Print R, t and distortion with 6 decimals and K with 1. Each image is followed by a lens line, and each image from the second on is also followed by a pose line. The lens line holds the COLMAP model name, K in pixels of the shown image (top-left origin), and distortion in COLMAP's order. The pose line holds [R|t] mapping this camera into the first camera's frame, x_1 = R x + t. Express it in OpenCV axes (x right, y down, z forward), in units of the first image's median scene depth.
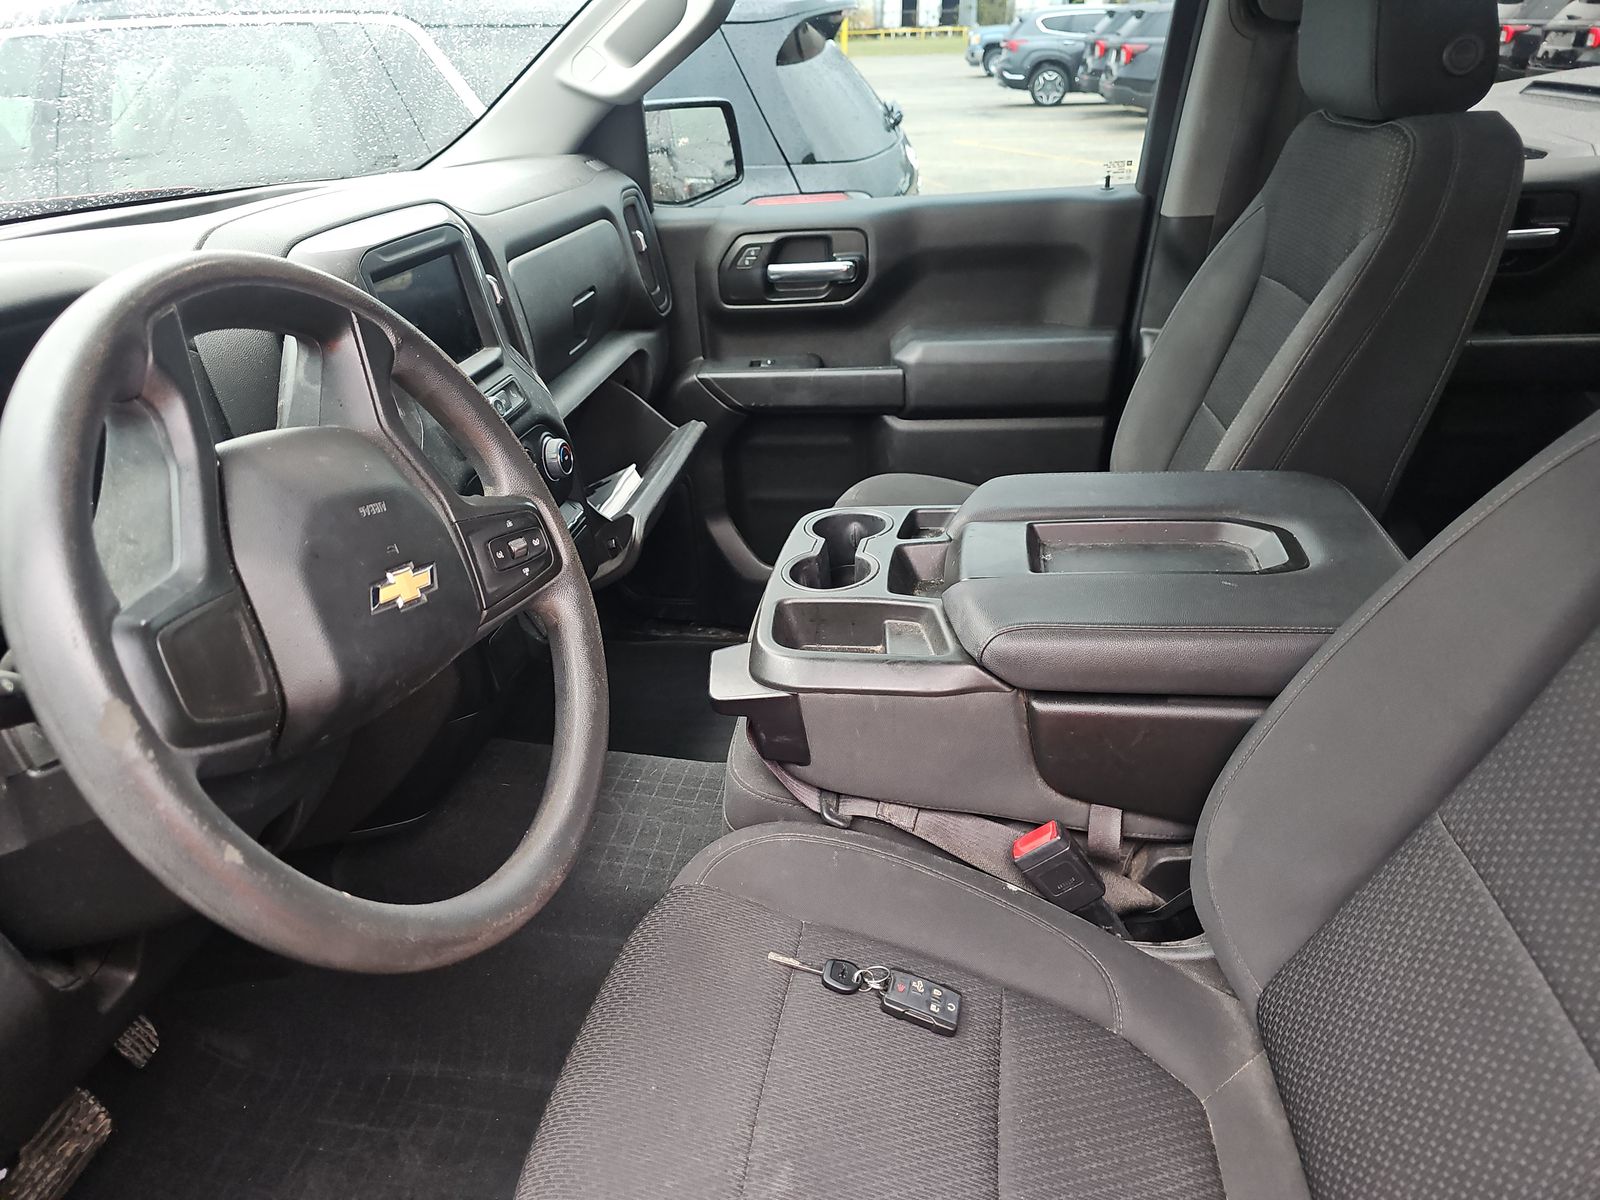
lens RADIAL K [[1080.2, 0, 801.1], [0, 1080.2, 612.1], [0, 0, 1]] dist [0.032612, -0.028357]
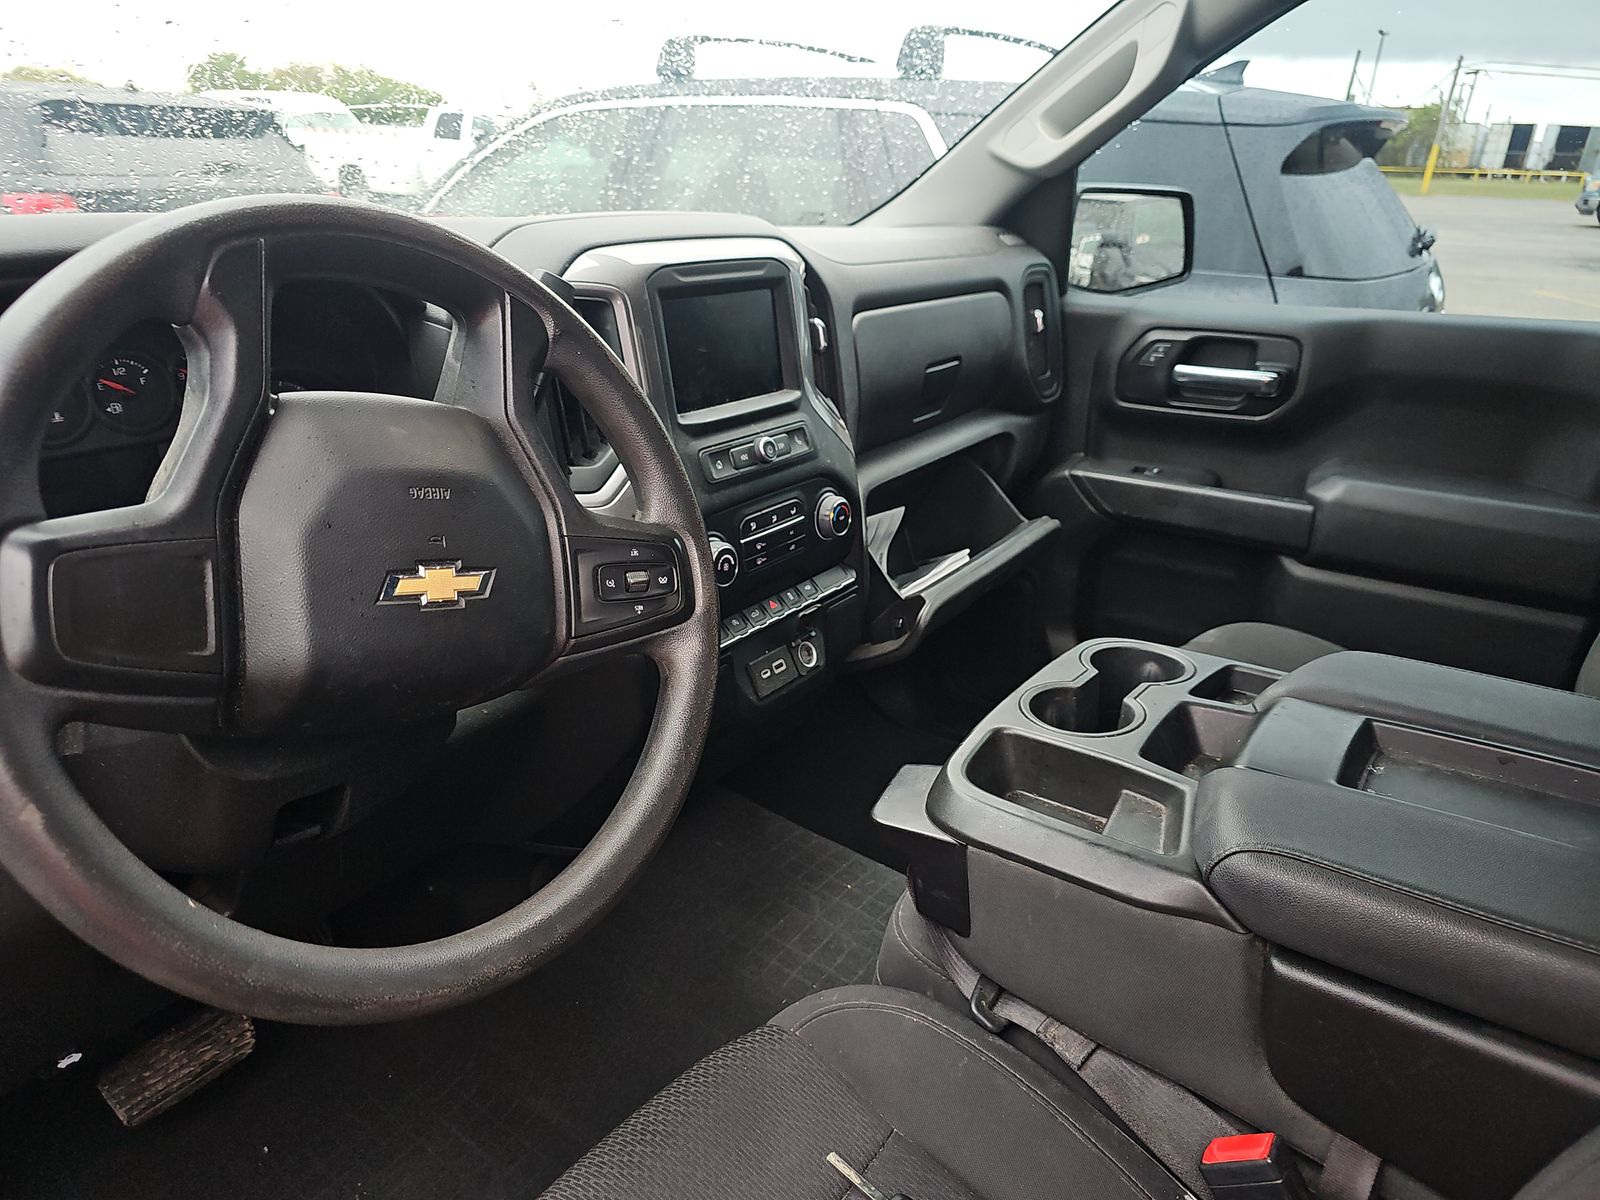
lens RADIAL K [[1080.2, 0, 804.3], [0, 1080.2, 596.2], [0, 0, 1]] dist [0.032612, -0.028357]
pose [[0.893943, 0.220538, -0.390165, 0.136846], [-0.258951, 0.964696, -0.048020, -0.027047], [0.365801, 0.143961, 0.919492, 0.162381]]
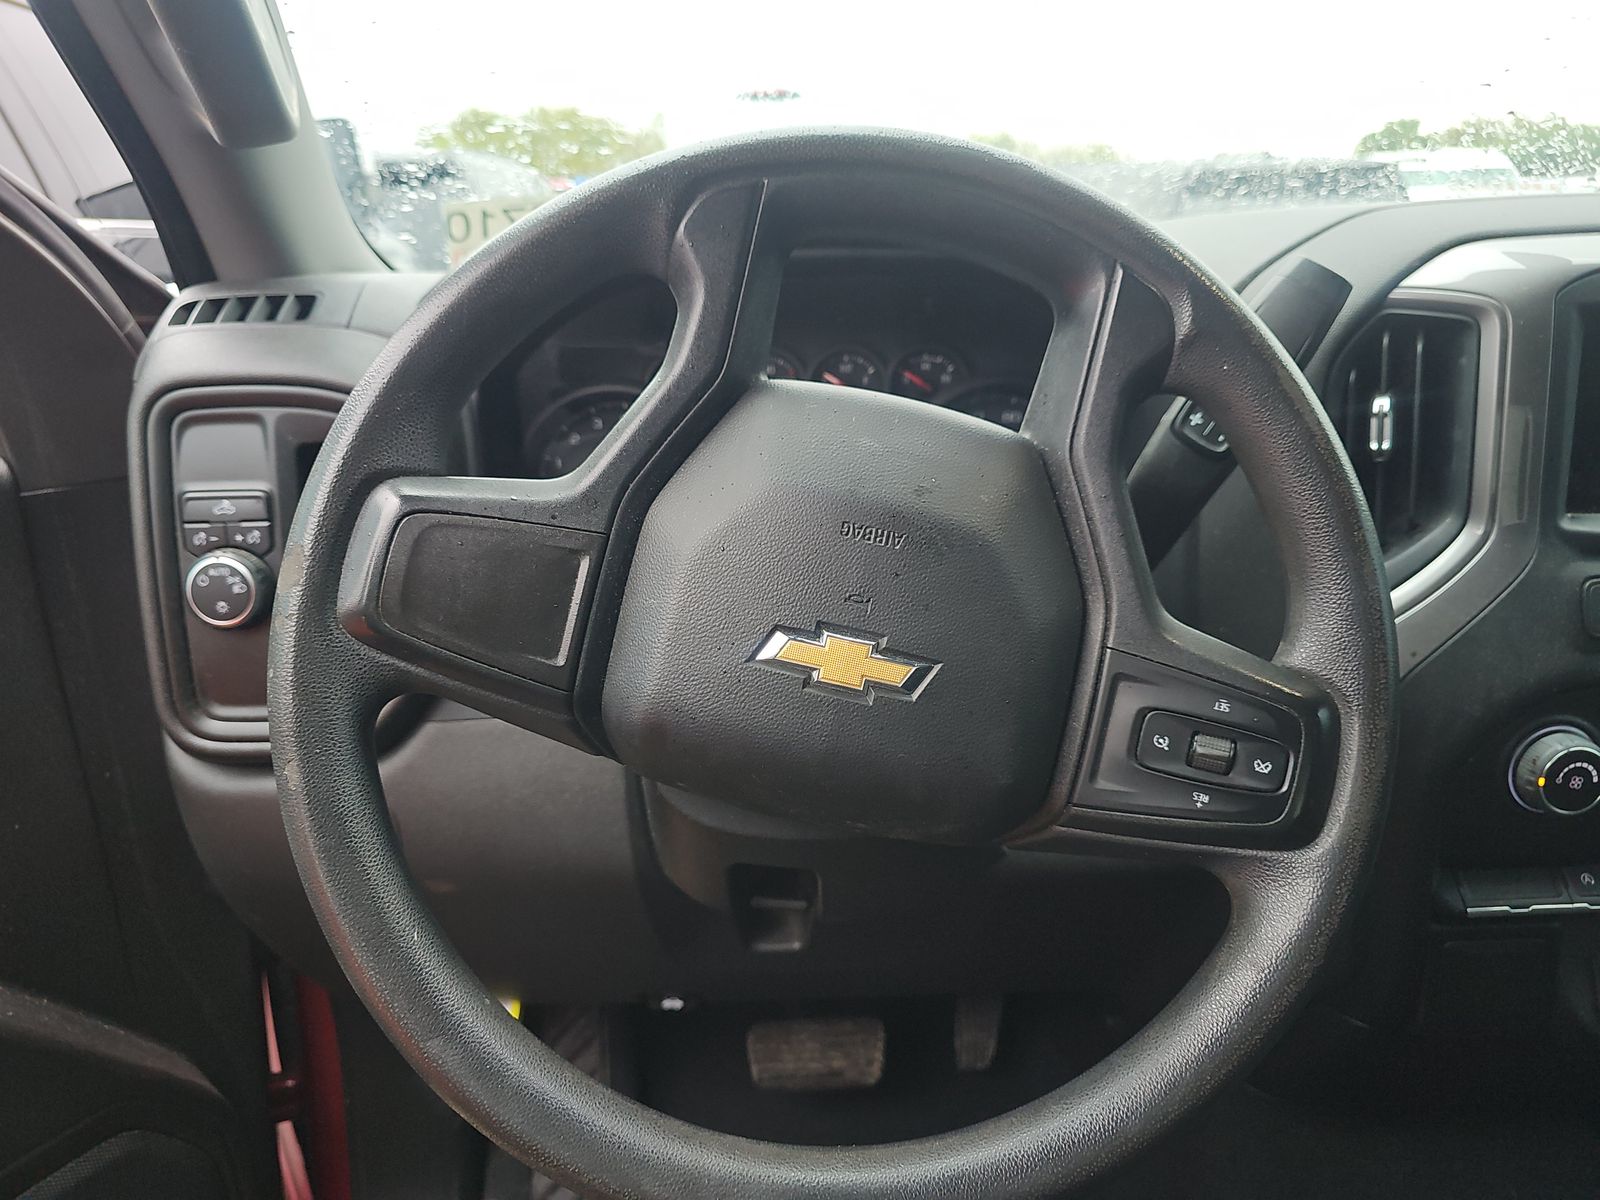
lens RADIAL K [[1080.2, 0, 796.6], [0, 1080.2, 607.0], [0, 0, 1]] dist [0.032612, -0.028357]
pose [[0.188469, 0.359753, -0.913815, 0.101493], [-0.448703, 0.859235, 0.245723, -0.105259], [0.873582, 0.363721, 0.323361, 0.419820]]
